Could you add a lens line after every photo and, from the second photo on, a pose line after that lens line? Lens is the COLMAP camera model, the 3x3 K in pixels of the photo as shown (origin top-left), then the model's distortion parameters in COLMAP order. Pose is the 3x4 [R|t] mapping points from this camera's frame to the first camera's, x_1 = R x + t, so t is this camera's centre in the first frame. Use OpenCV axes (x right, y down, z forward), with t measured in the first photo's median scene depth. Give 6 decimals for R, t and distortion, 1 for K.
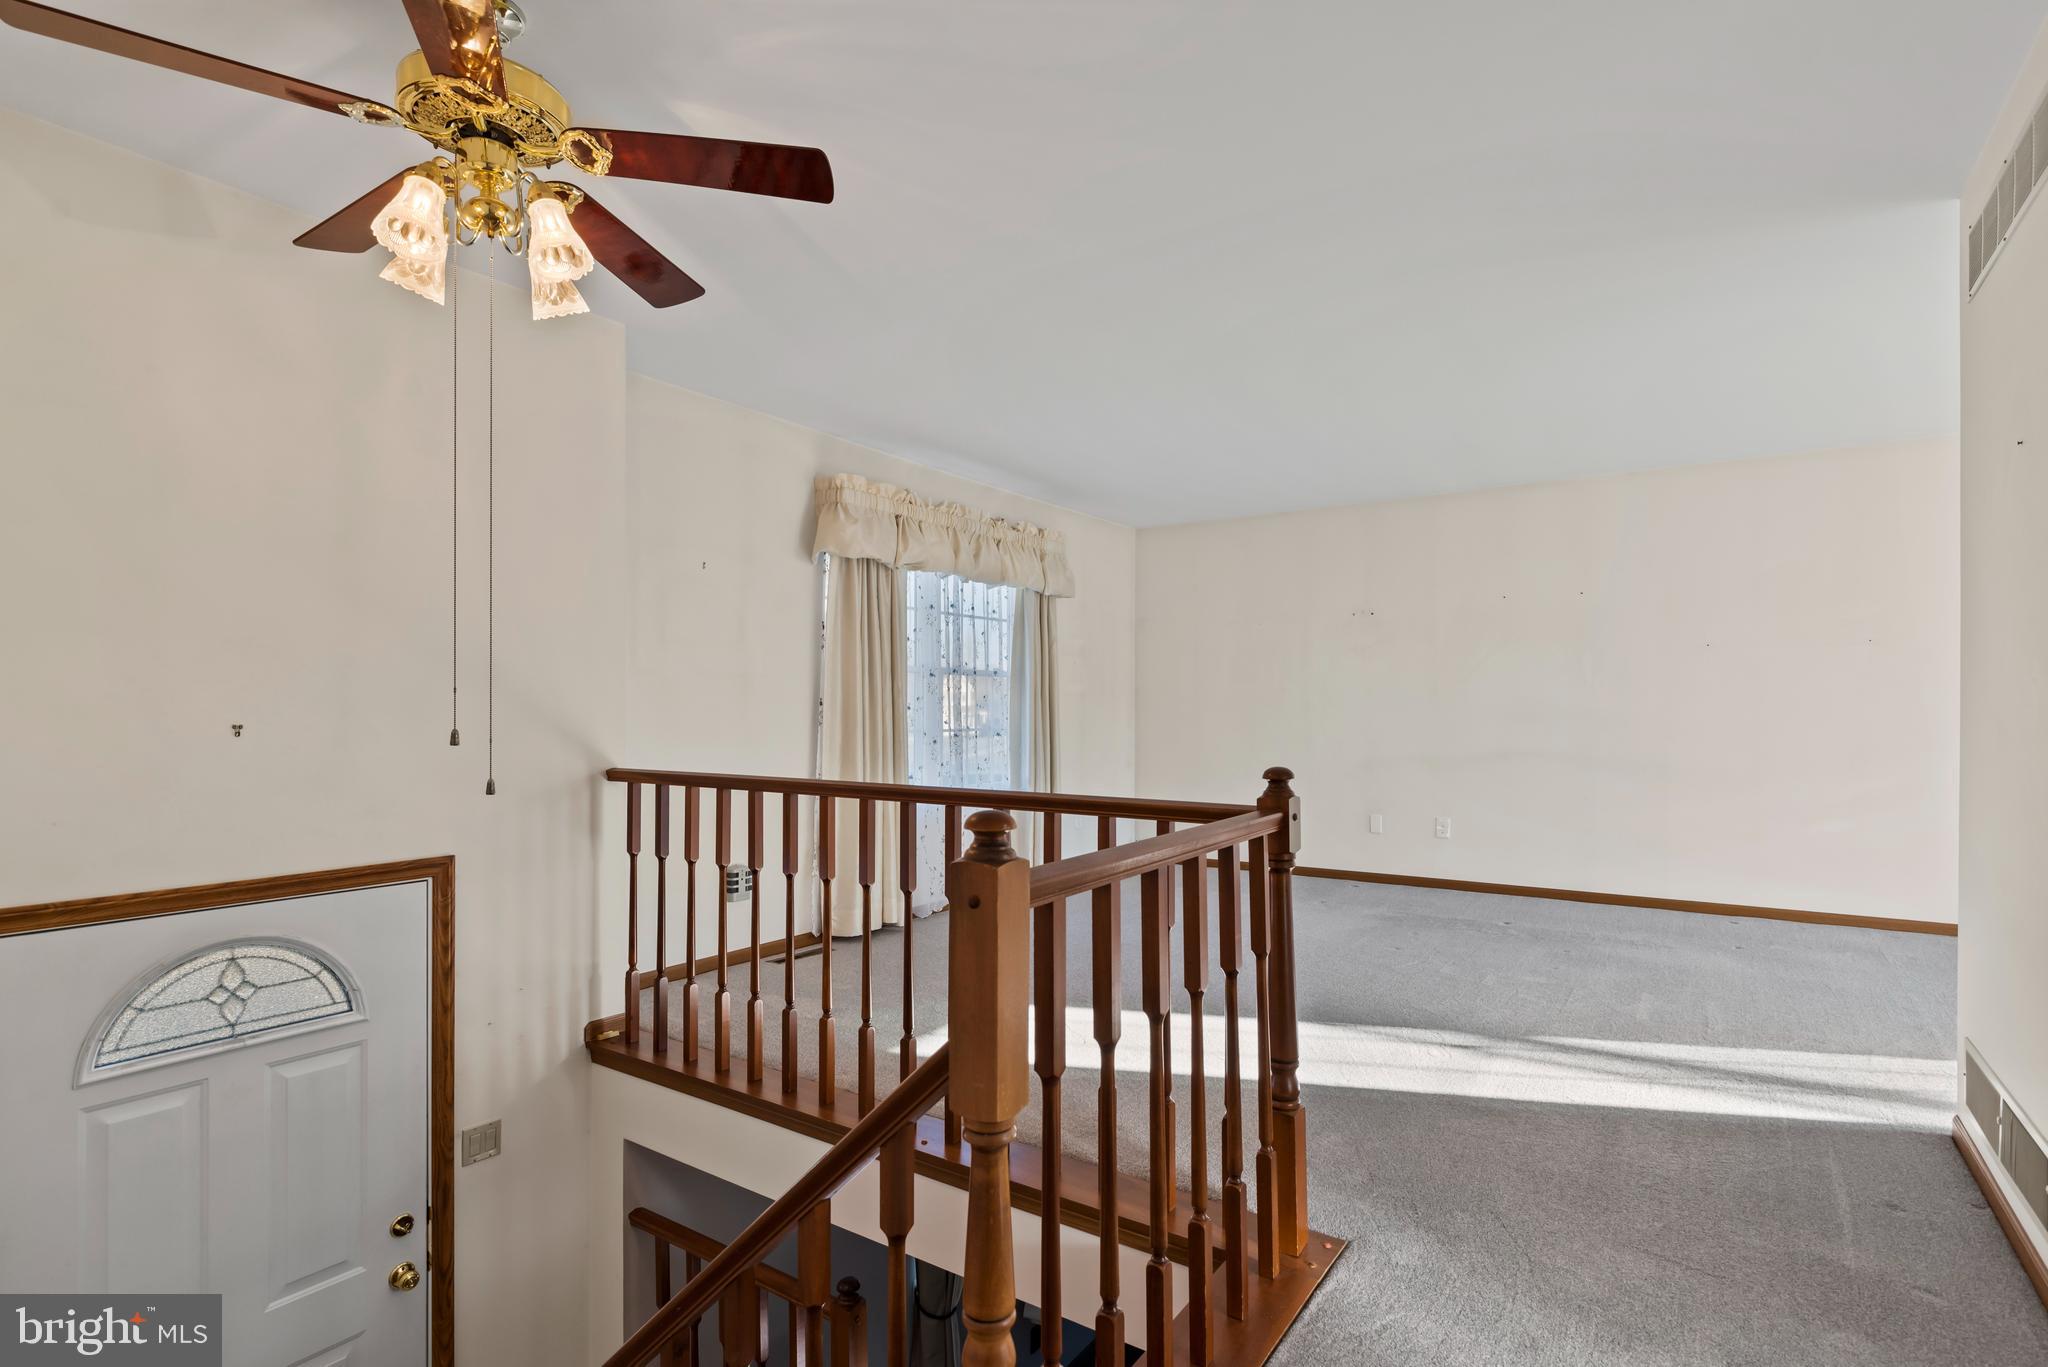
lens RADIAL K [[989.8, 0, 1014.7], [0, 989.8, 720.5], [0, 0, 1]] dist [-0.014364, -0.004492]
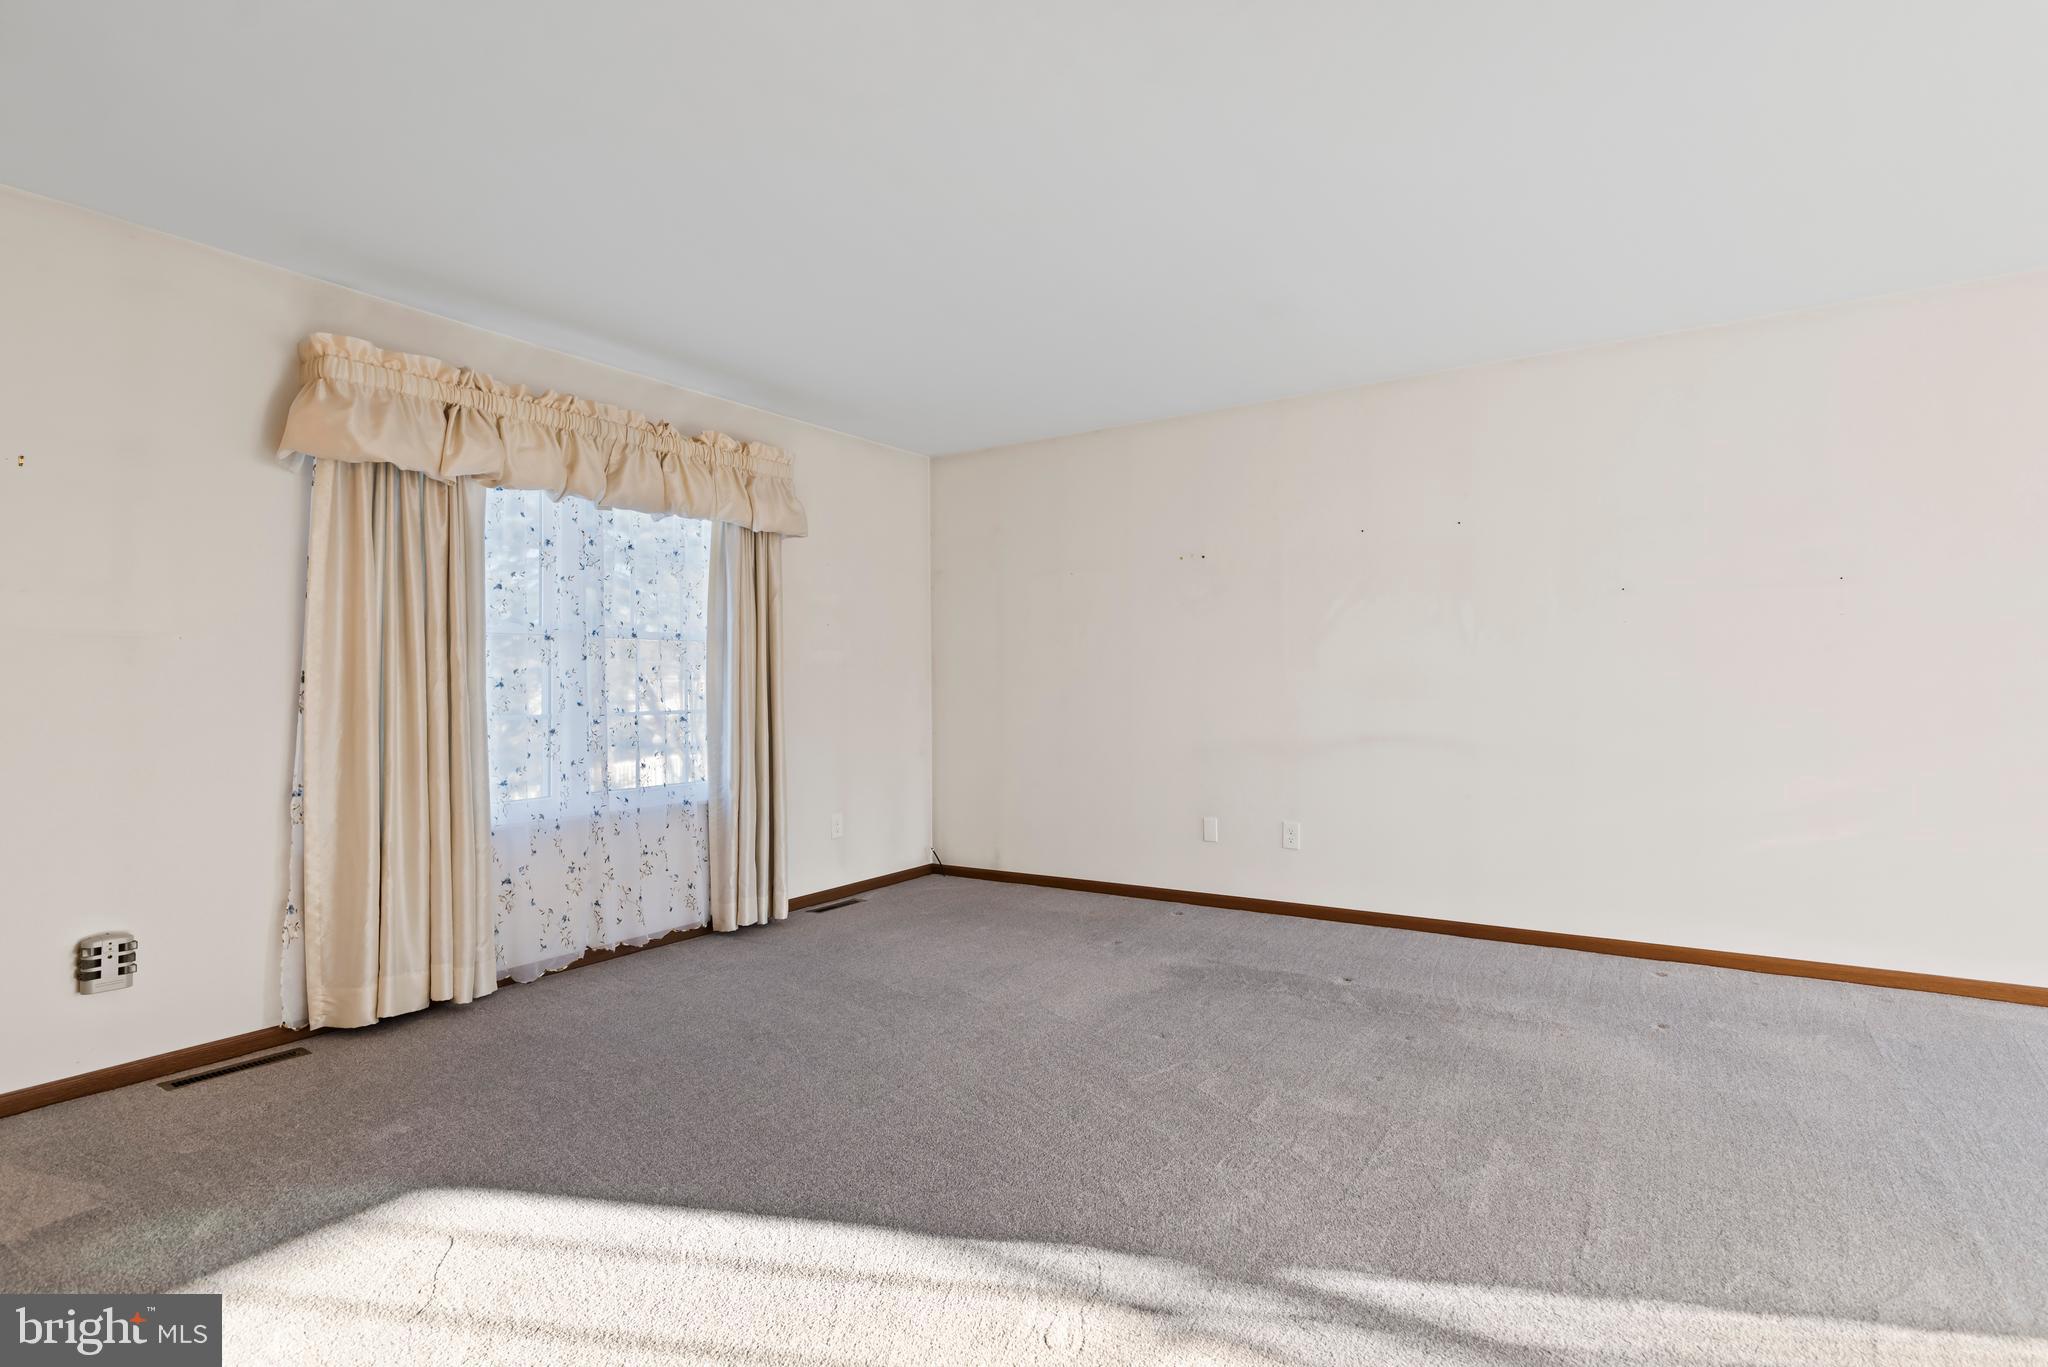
lens RADIAL K [[989.8, 0, 1019.1], [0, 989.8, 687.8], [0, 0, 1]] dist [-0.014364, -0.004492]
pose [[0.999452, -0.010259, 0.031472, 0.248313], [0.010544, 0.999905, -0.008904, -0.000522], [-0.031377, 0.009231, 0.999465, 0.301371]]
